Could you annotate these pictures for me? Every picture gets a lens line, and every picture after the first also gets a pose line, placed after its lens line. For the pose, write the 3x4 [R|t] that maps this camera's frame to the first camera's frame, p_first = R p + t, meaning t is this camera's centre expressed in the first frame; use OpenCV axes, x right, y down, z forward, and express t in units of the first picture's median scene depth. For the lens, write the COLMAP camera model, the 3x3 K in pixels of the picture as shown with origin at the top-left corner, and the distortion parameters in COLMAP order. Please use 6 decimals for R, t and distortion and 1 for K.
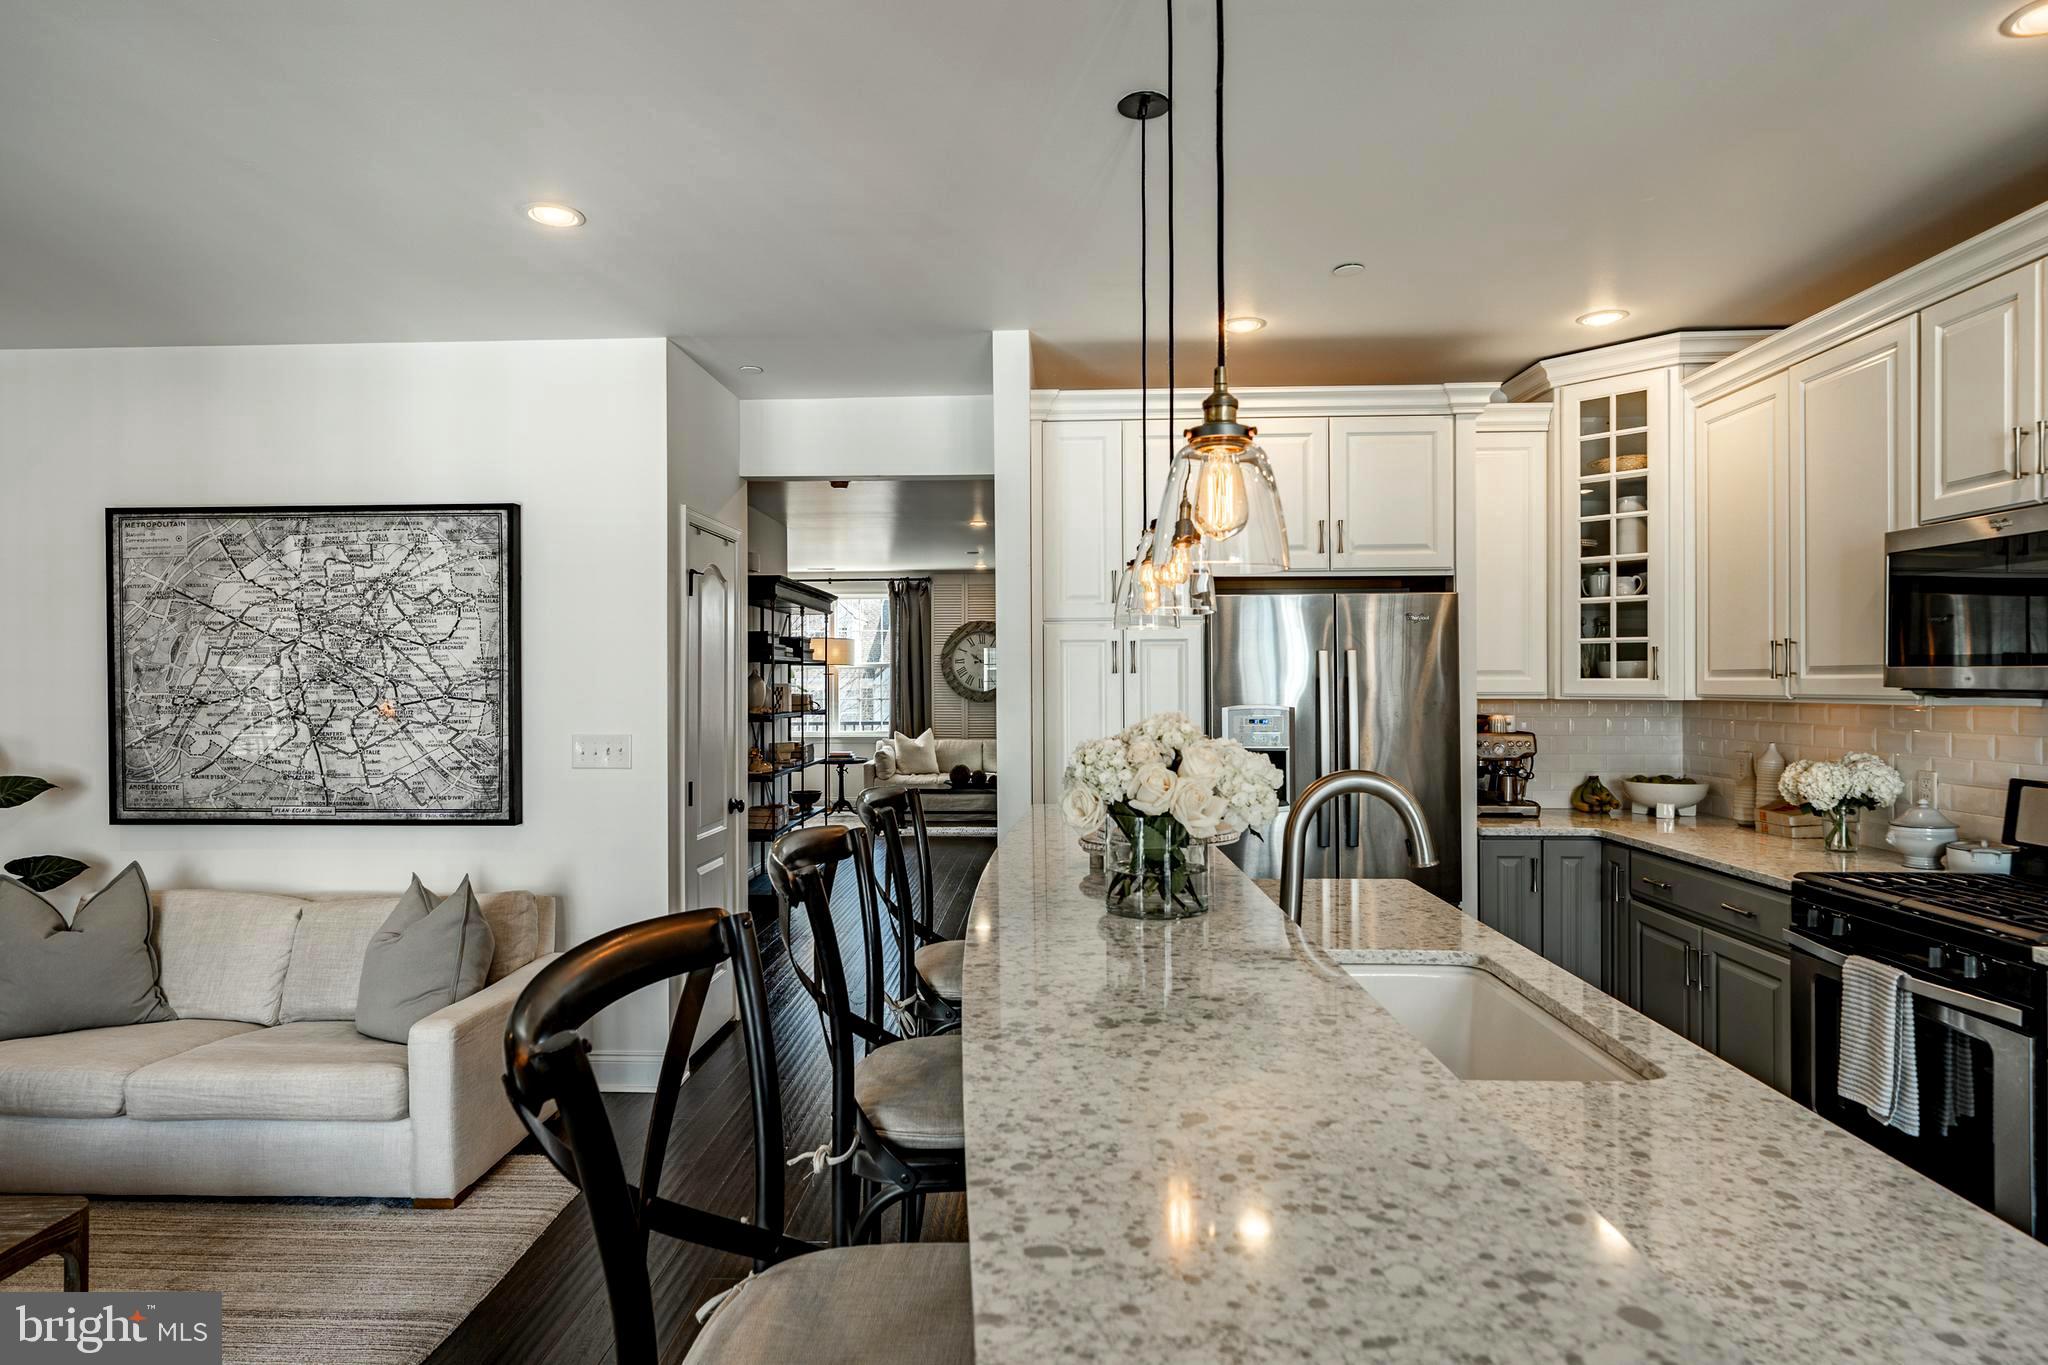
lens RADIAL K [[1143.8, 0, 997.1], [0, 1143.8, 681.0], [0, 0, 1]] dist [-0.001522, 0.001295]
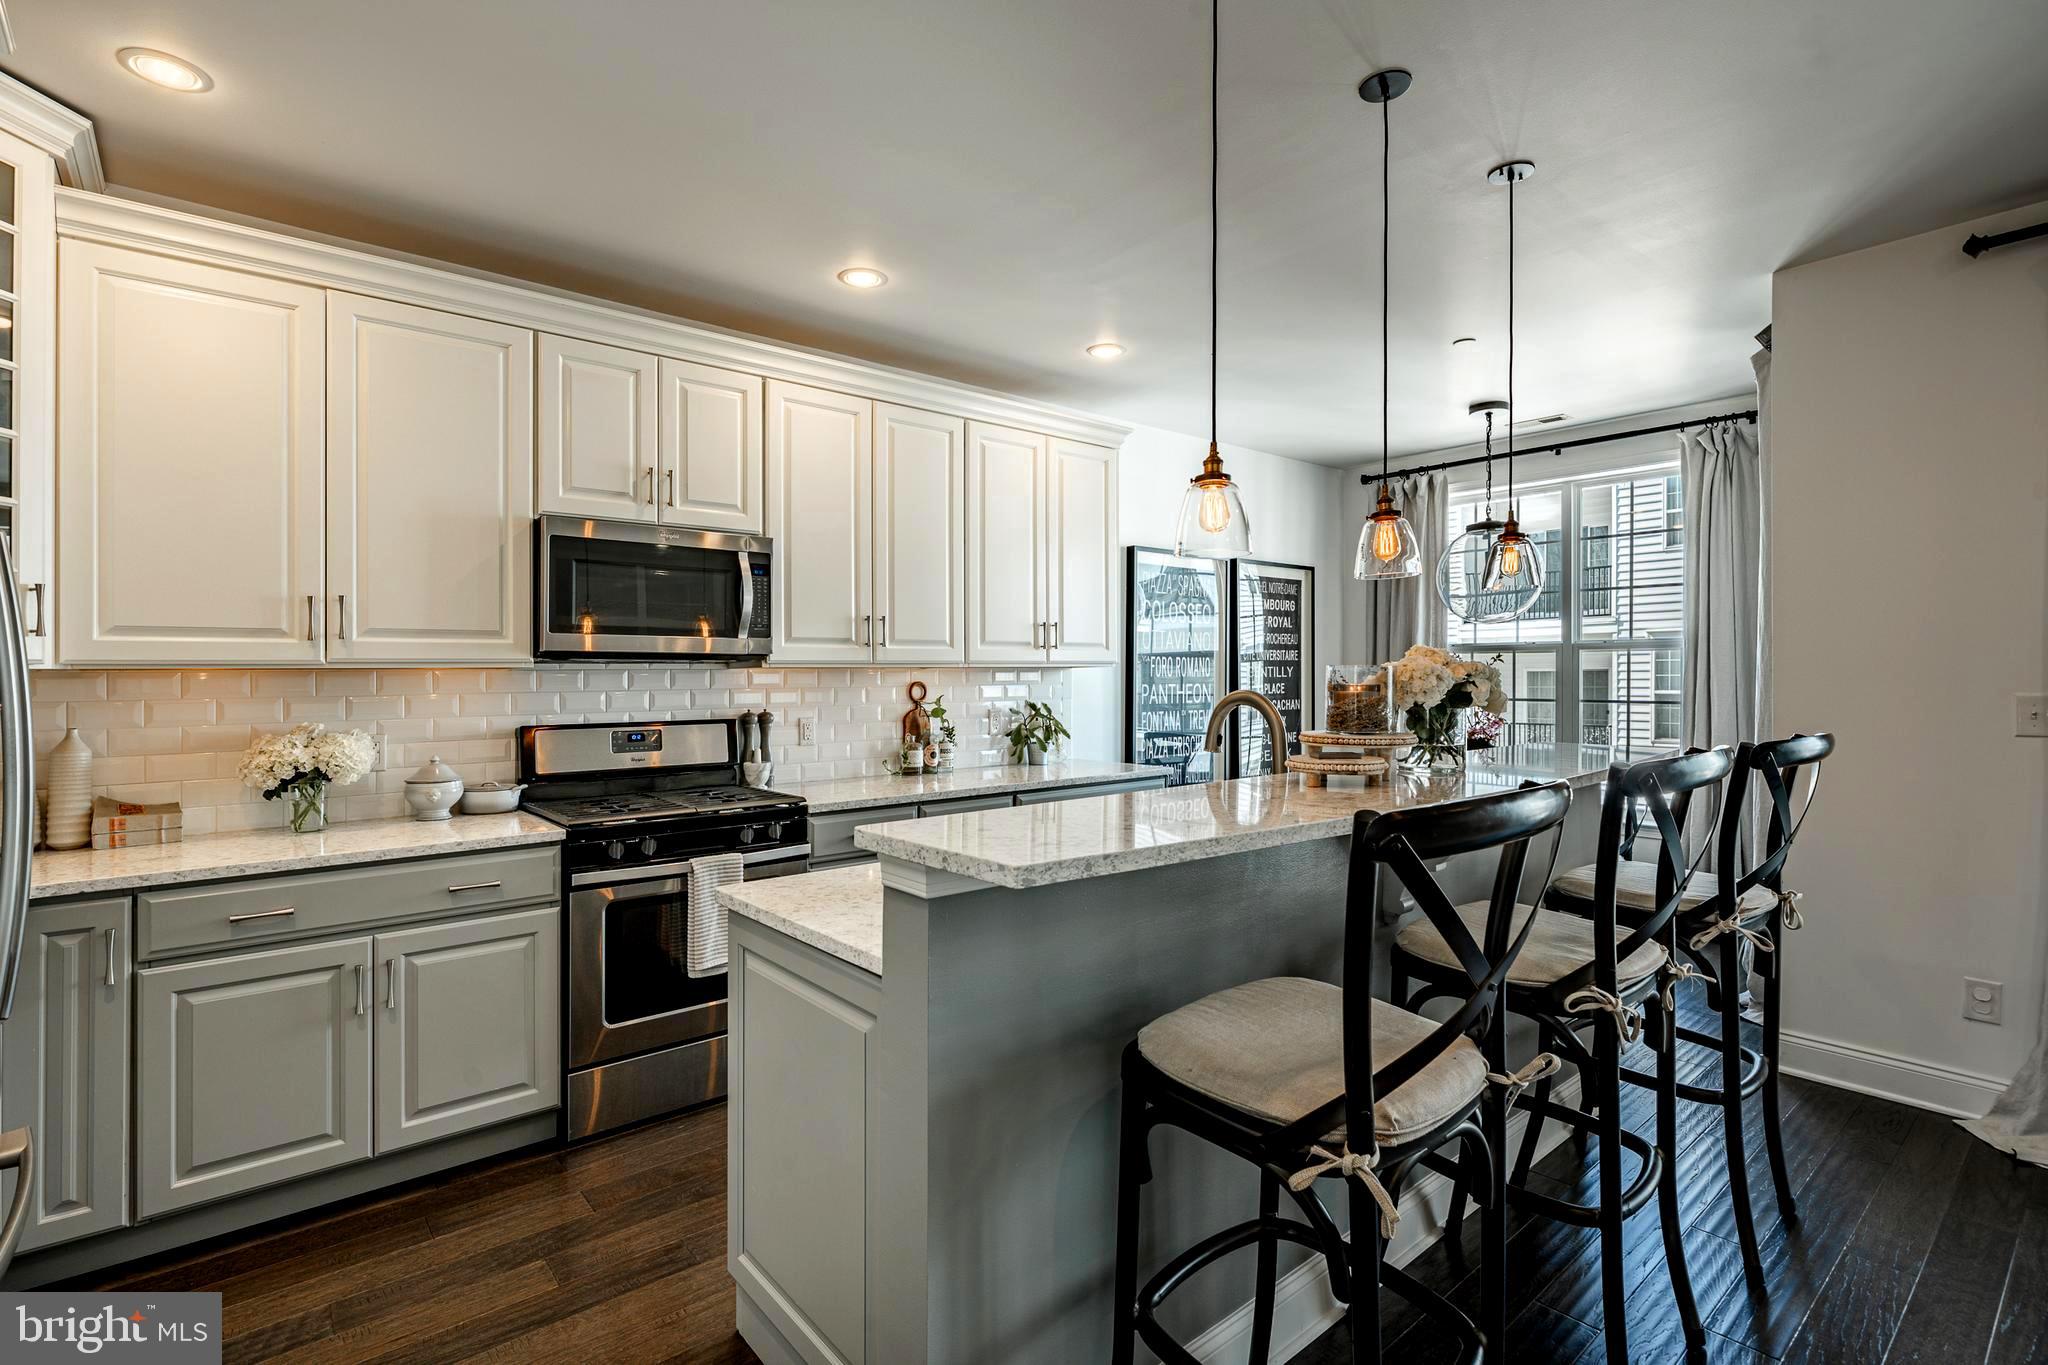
lens RADIAL K [[955.0, 0, 1015.0], [0, 955.0, 673.3], [0, 0, 1]] dist [0.000564, -0.000059]
pose [[-0.677684, 0.004365, 0.735340, -0.184139], [0.004614, 0.999988, -0.001684, 0.023850], [-0.735339, 0.002252, -0.677696, 0.969847]]
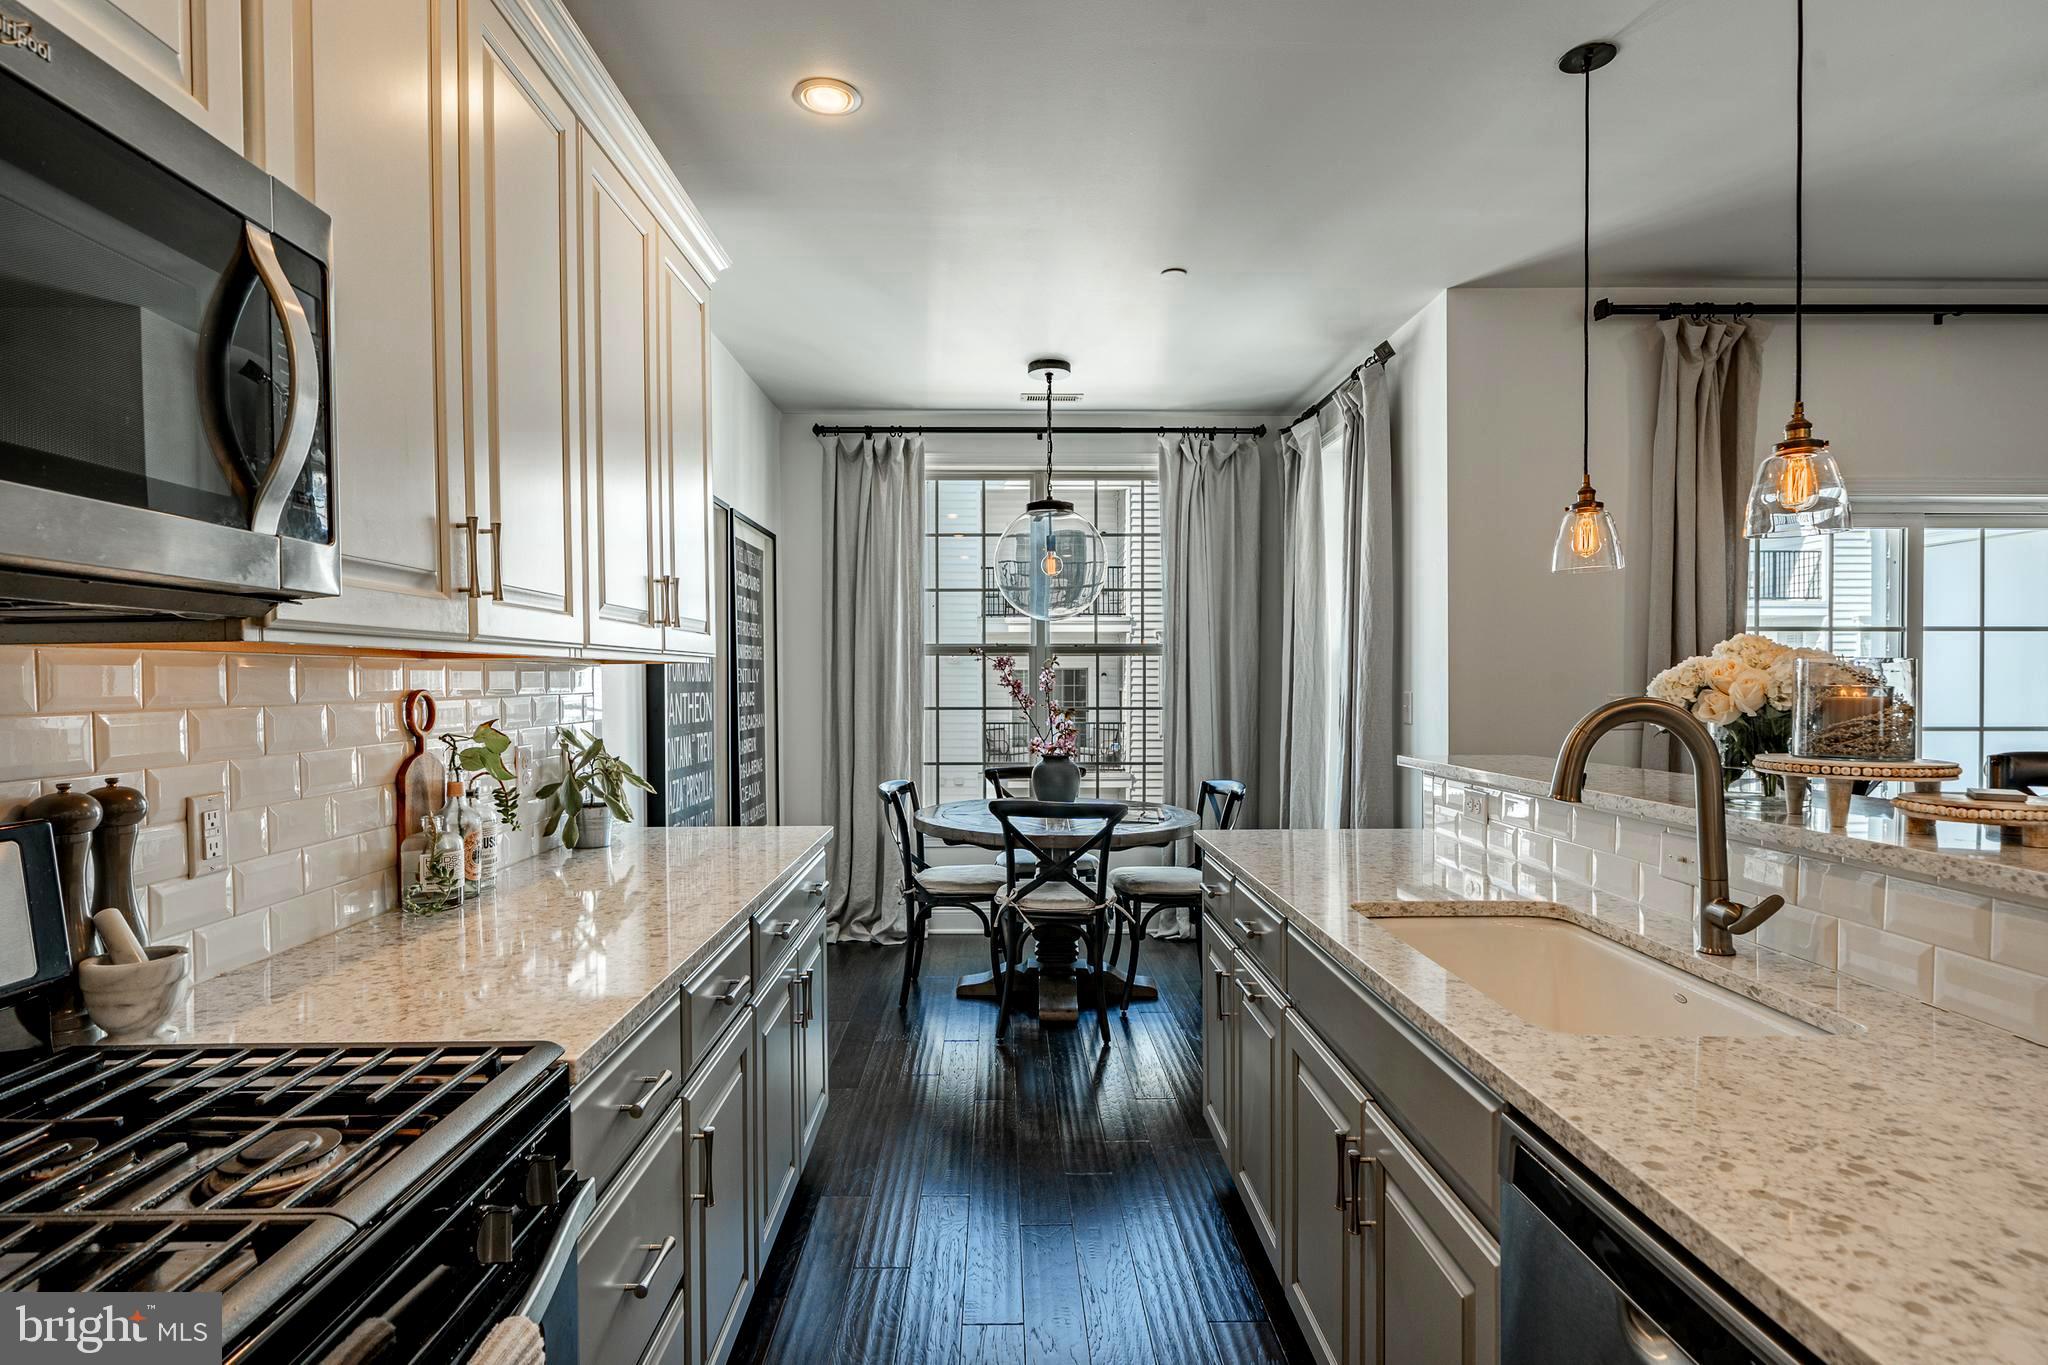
lens RADIAL K [[1049.9, 0, 1024.0], [0, 1049.9, 682.5], [0, 0, 1]] dist [-0.001083, -0.000114]
pose [[-0.997319, 0.010432, -0.072424, 0.407537], [0.010179, 0.999941, 0.003860, 0.028250], [0.072460, 0.003113, -0.997366, 0.857466]]
